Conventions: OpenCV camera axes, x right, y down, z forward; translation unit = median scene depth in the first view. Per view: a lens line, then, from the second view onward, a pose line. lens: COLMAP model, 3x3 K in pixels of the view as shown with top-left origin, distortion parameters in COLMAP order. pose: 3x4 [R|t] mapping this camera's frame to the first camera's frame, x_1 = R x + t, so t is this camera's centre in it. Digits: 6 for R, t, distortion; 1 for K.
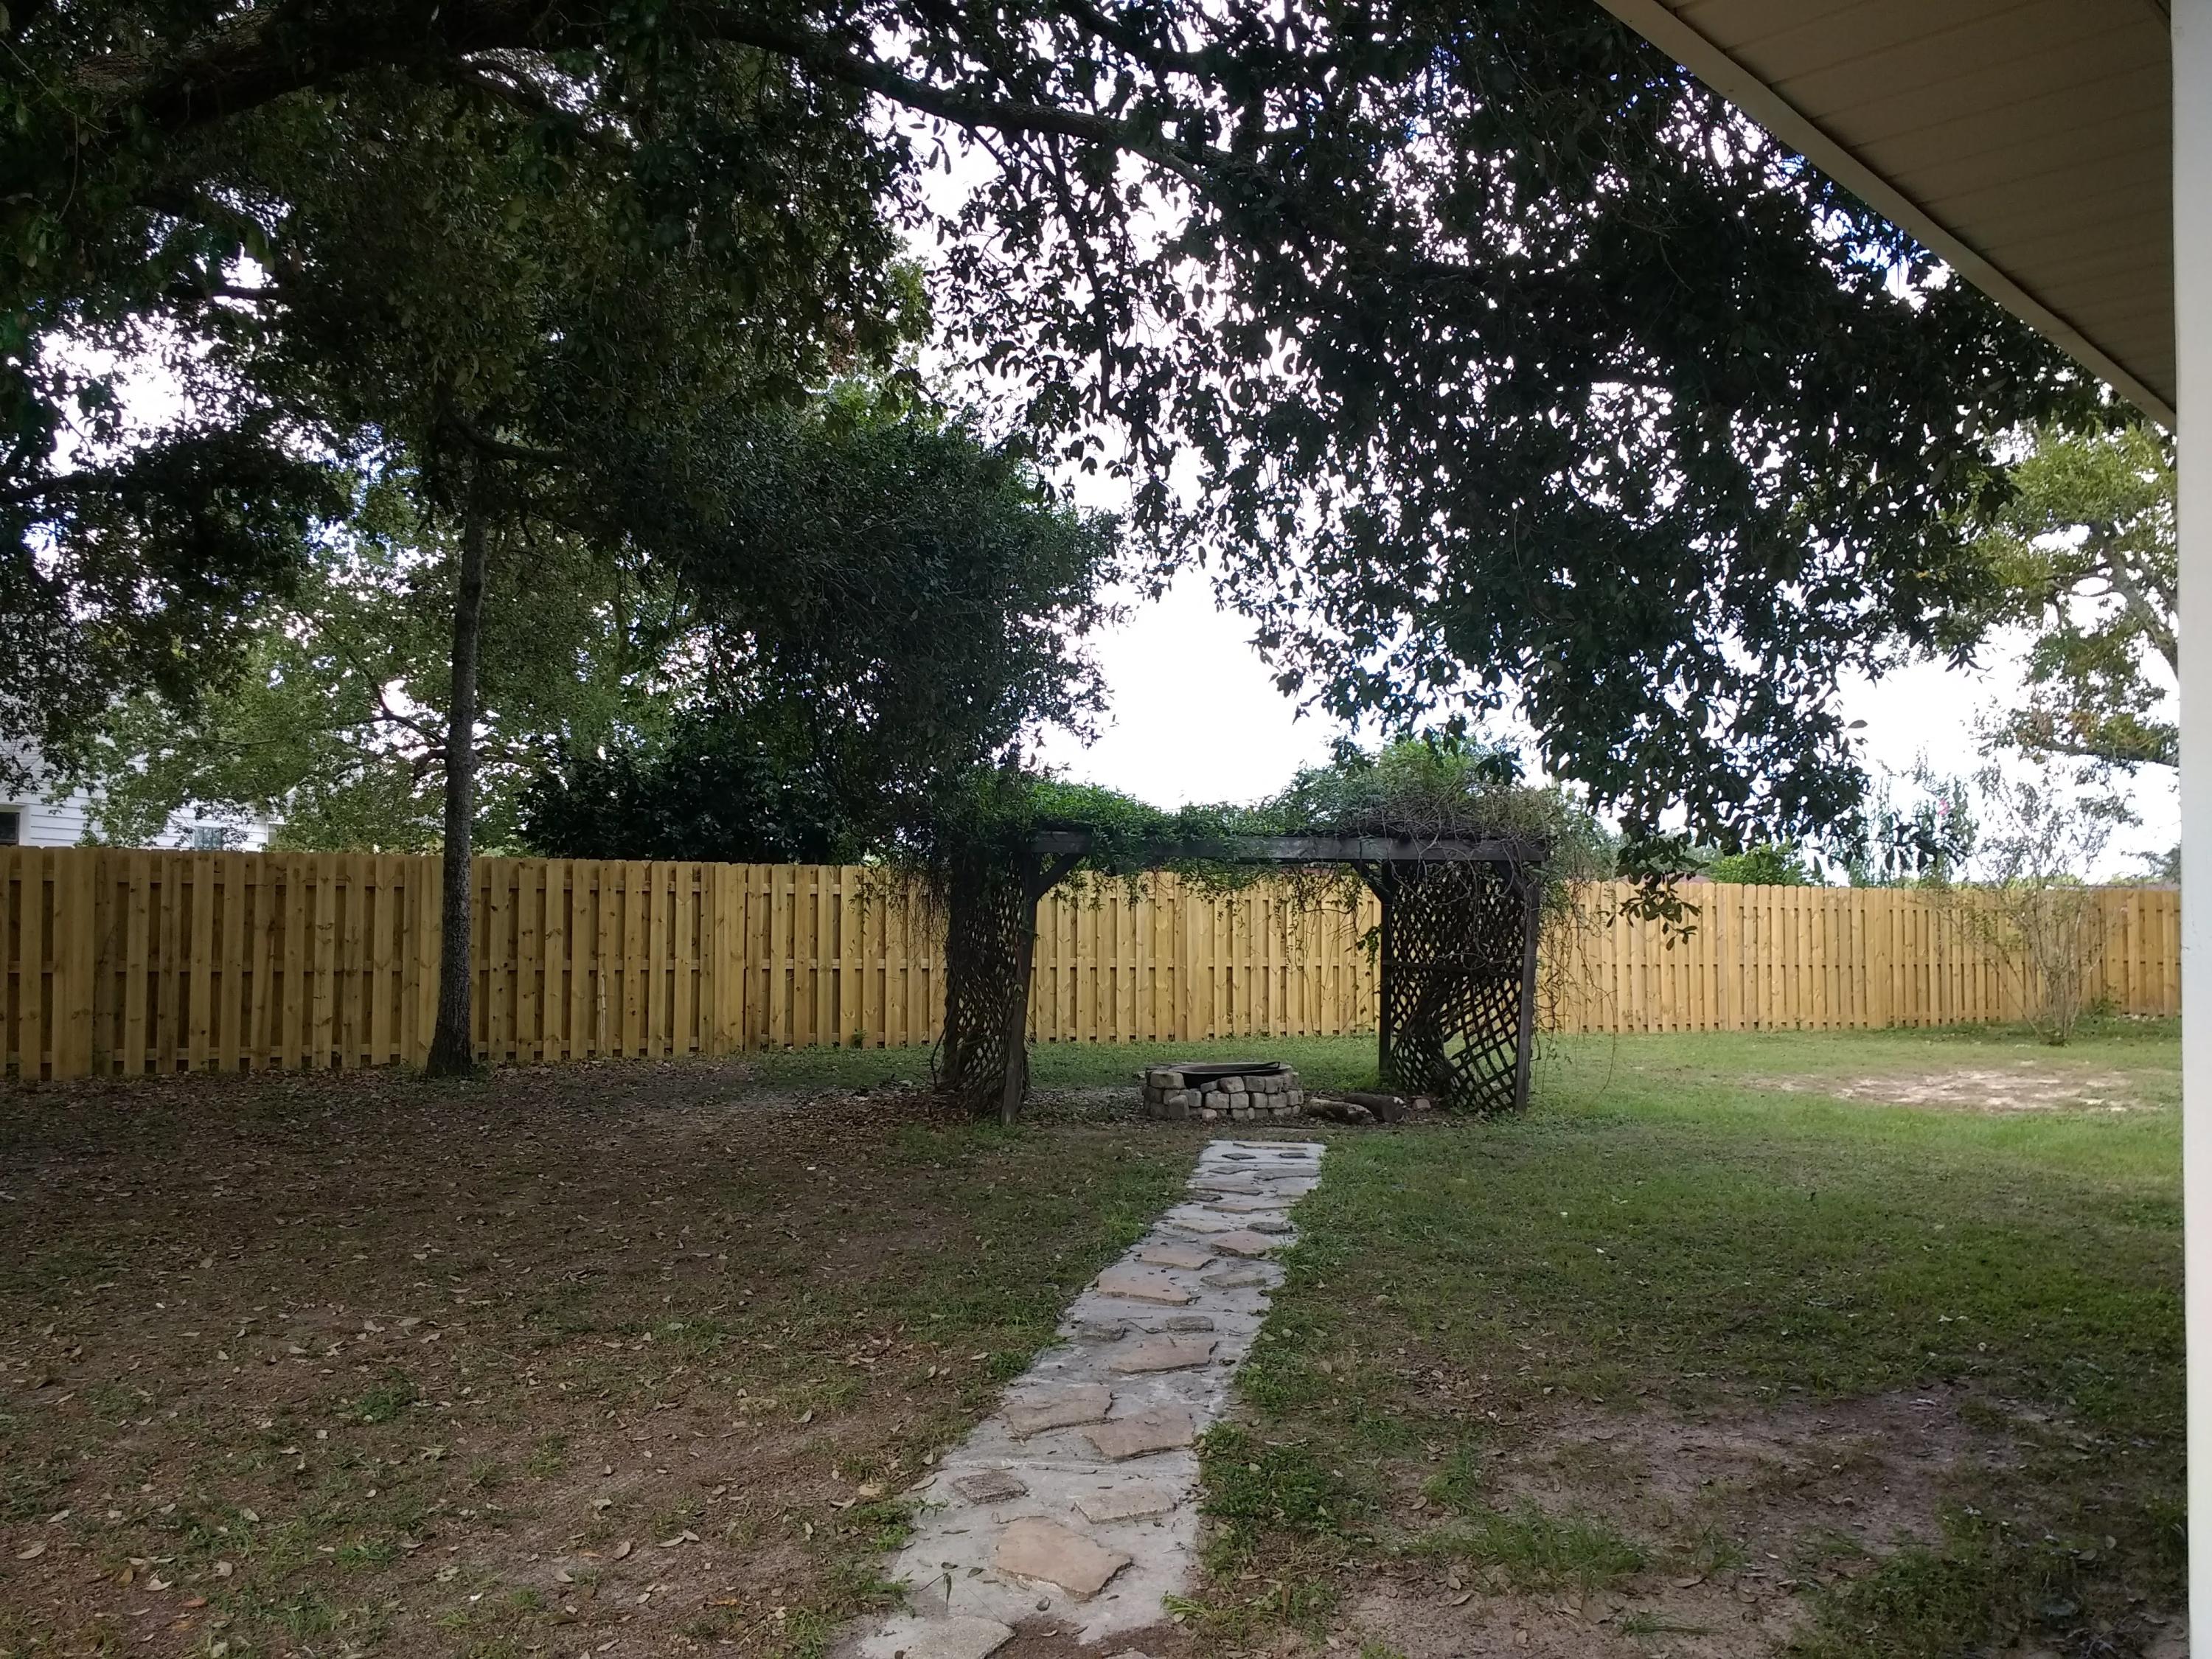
lens RADIAL K [[1739.3, 0, 1099.7], [0, 1739.3, 847.7], [0, 0, 1]] dist [0.117019, -0.181539]
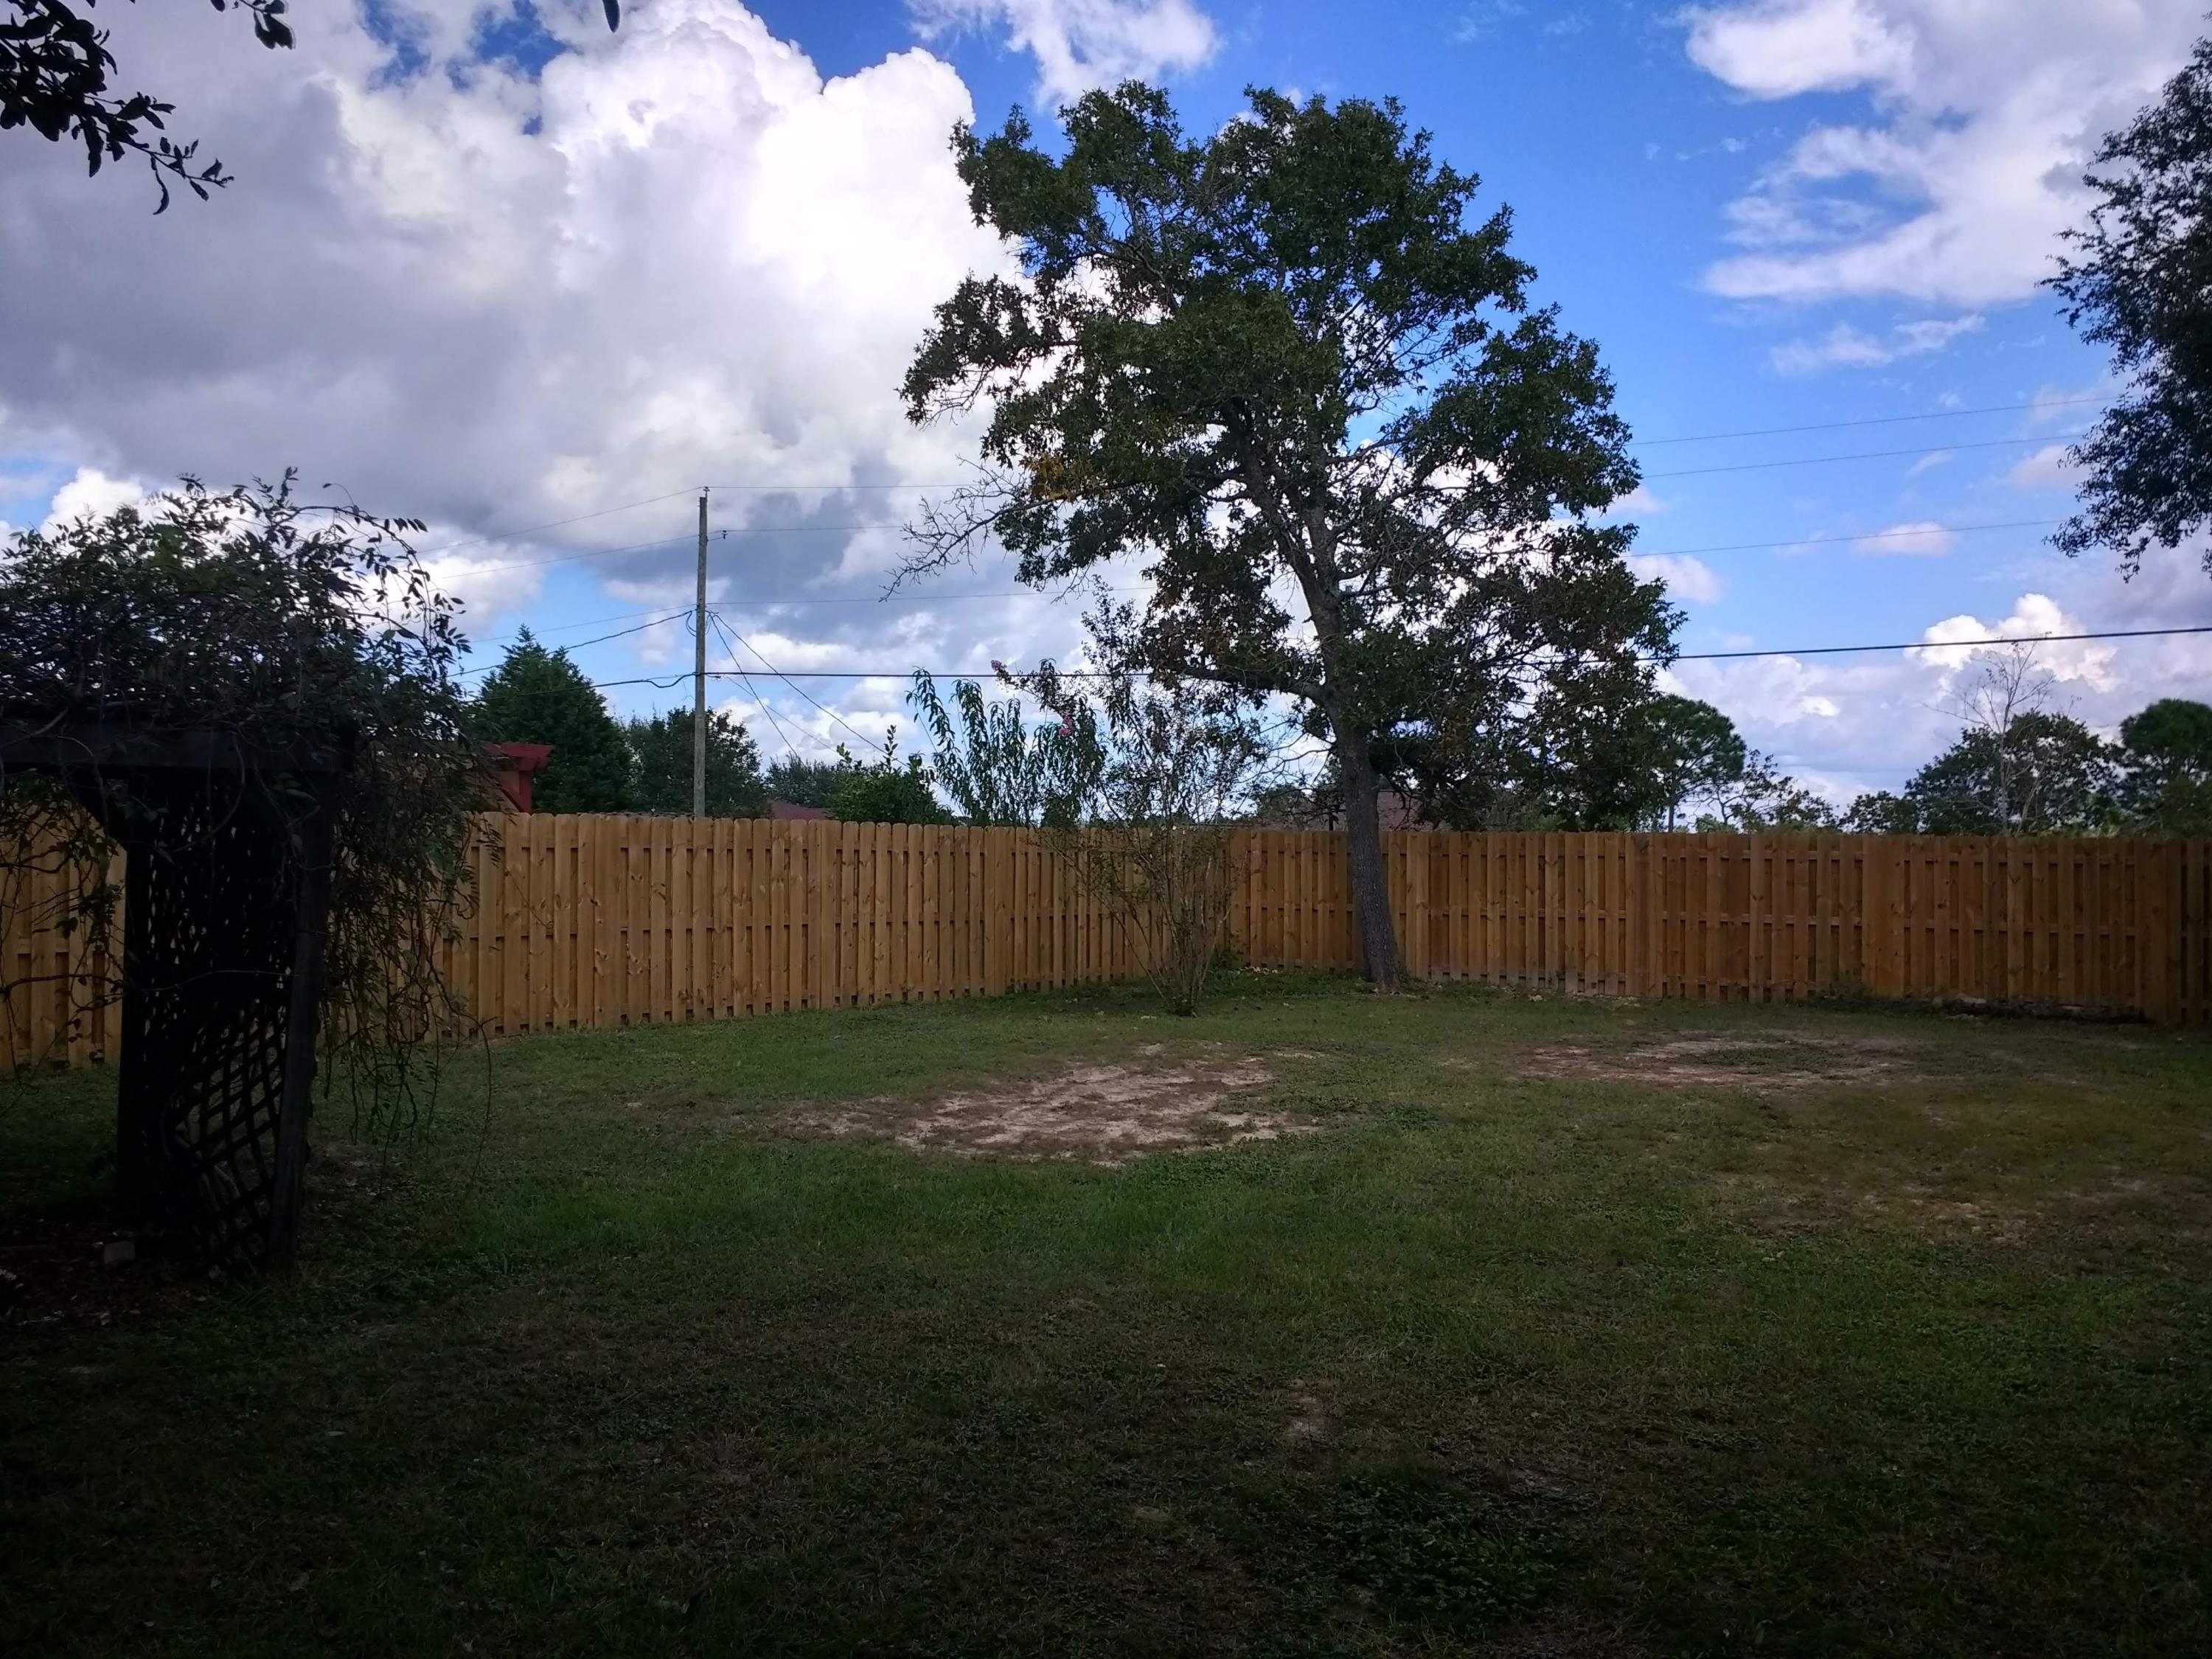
lens RADIAL K [[1738.6, 0, 1094.9], [0, 1738.6, 824.8], [0, 0, 1]] dist [0.100060, -0.136390]
pose [[0.900302, 0.005901, 0.435227, 0.126834], [-0.016379, 0.999659, 0.020328, 0.004630], [-0.434958, -0.025430, 0.900091, 0.247740]]
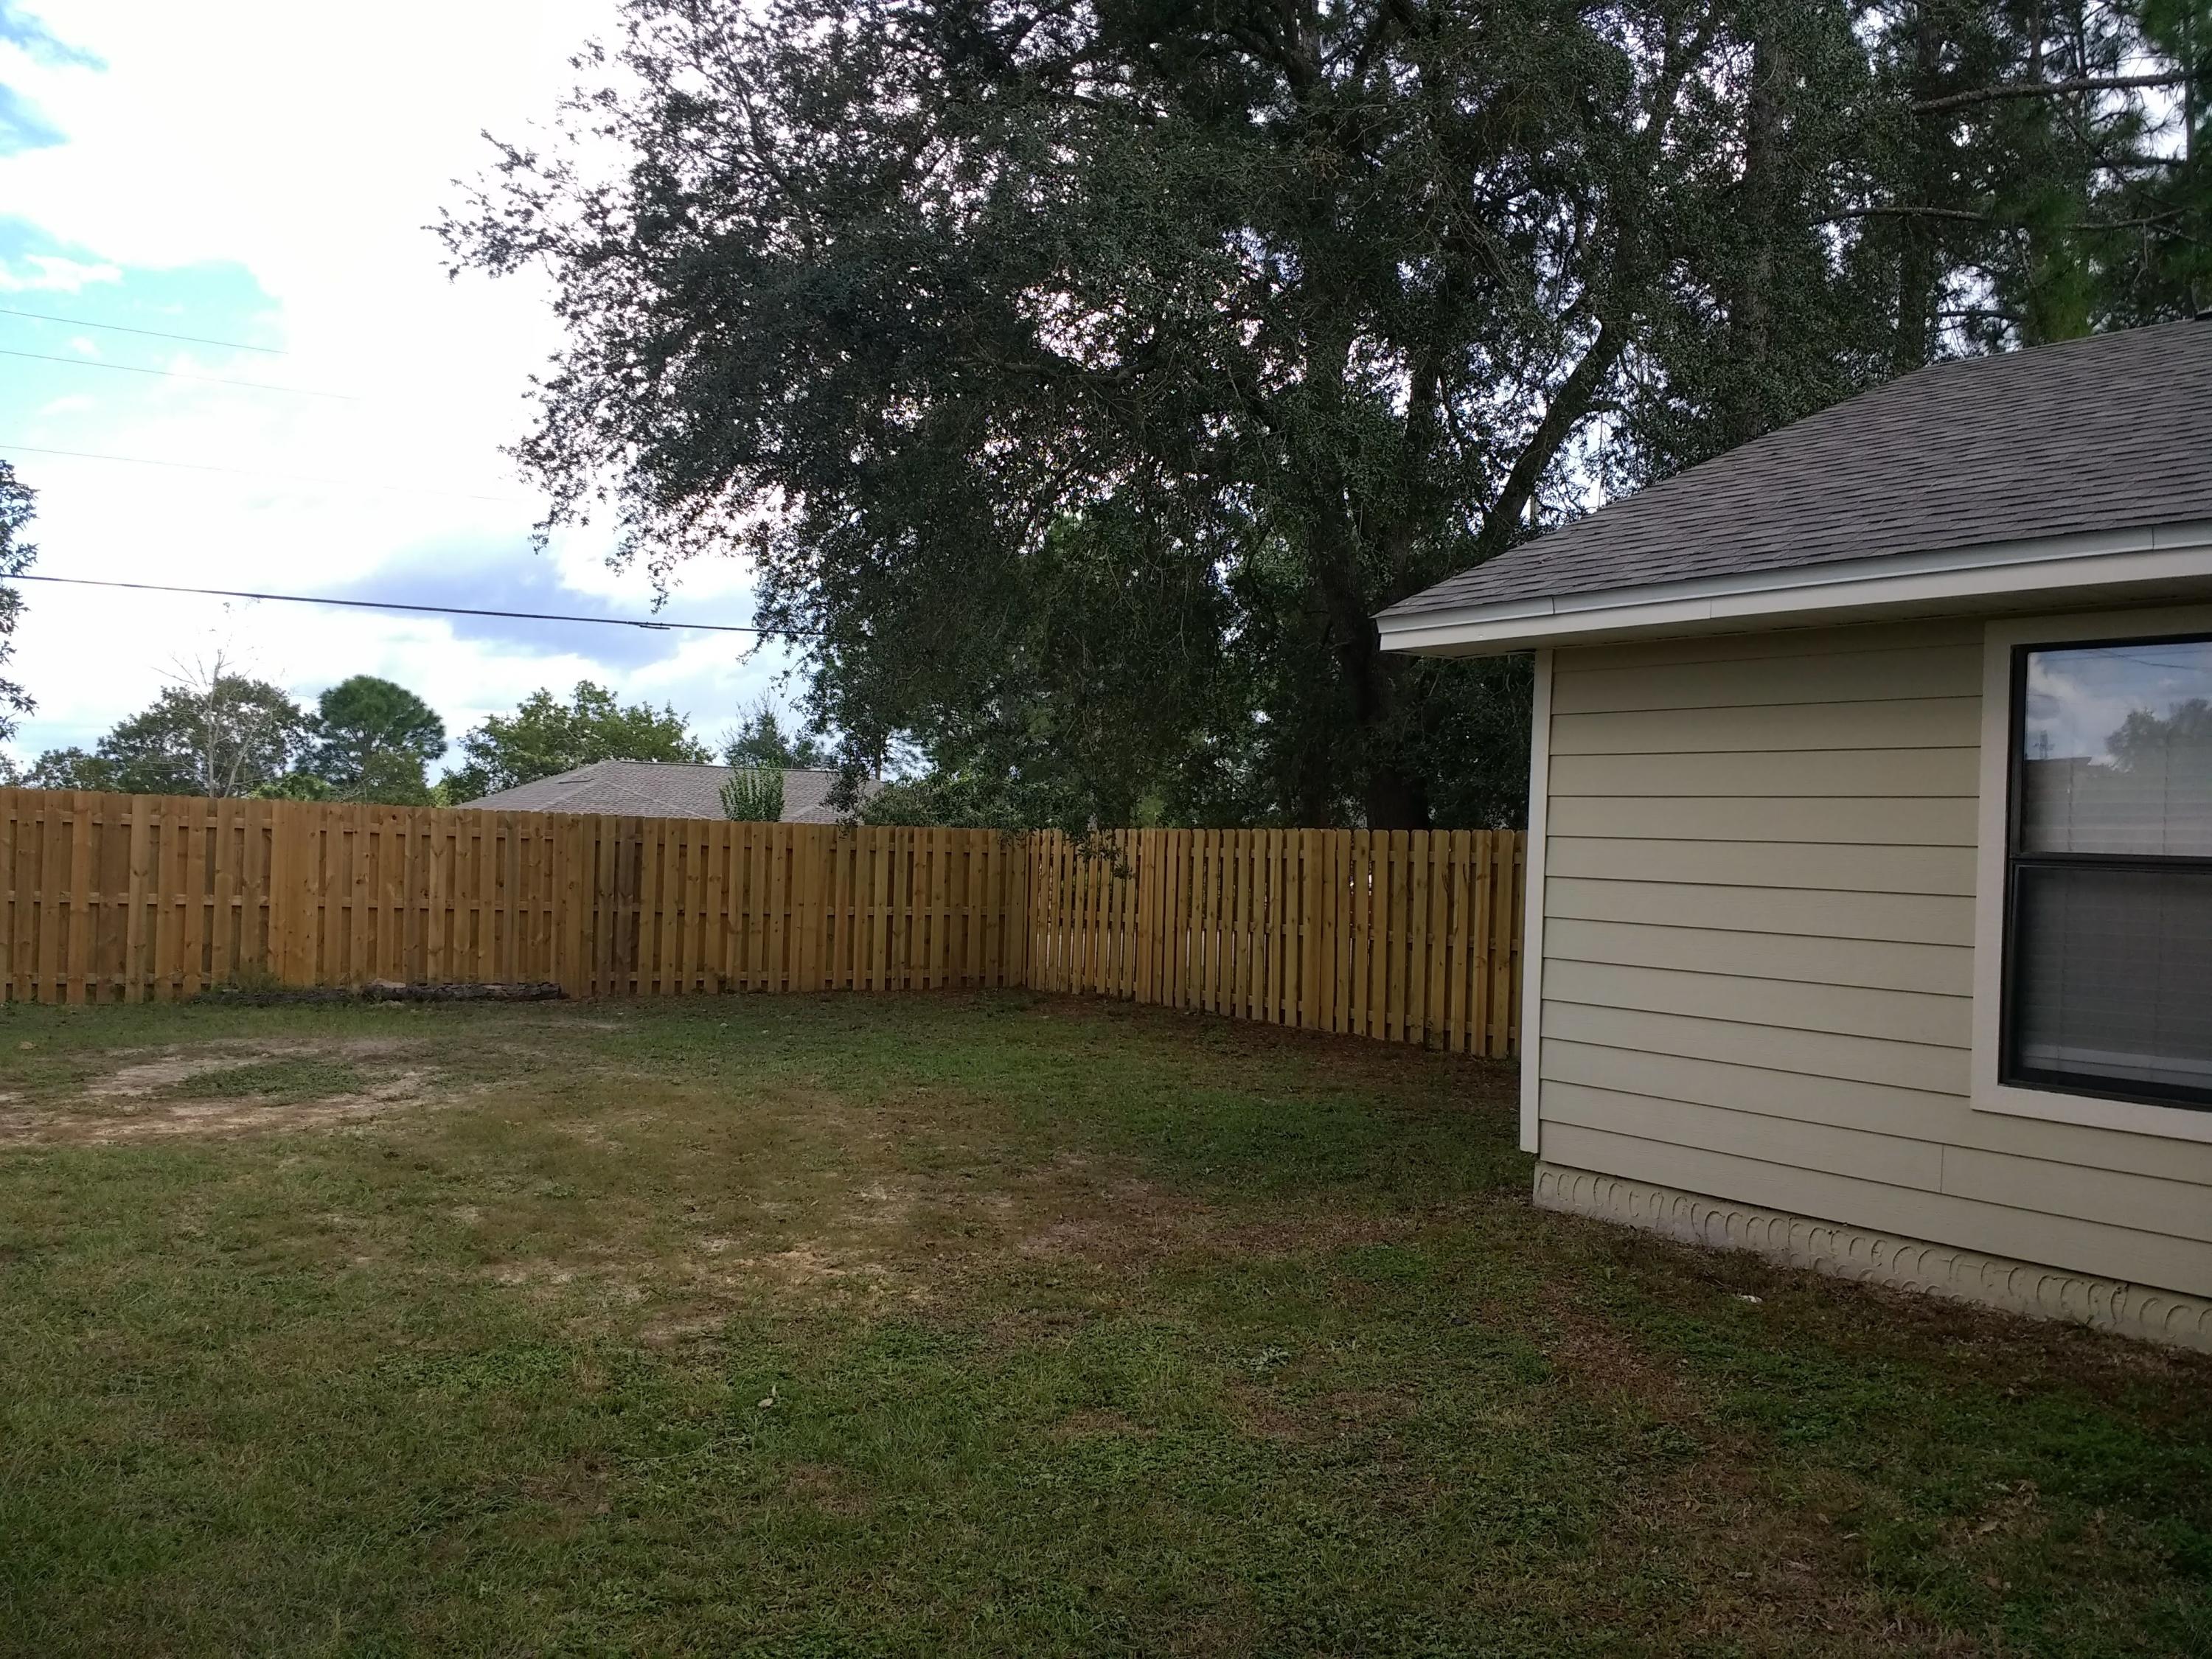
lens RADIAL K [[1738.6, 0, 1094.9], [0, 1738.6, 824.8], [0, 0, 1]] dist [0.100060, -0.136390]
pose [[0.144923, 0.010971, 0.989382, 0.154583], [-0.063465, 0.997982, -0.001770, 0.010603], [-0.987405, -0.062535, 0.145327, 0.404599]]
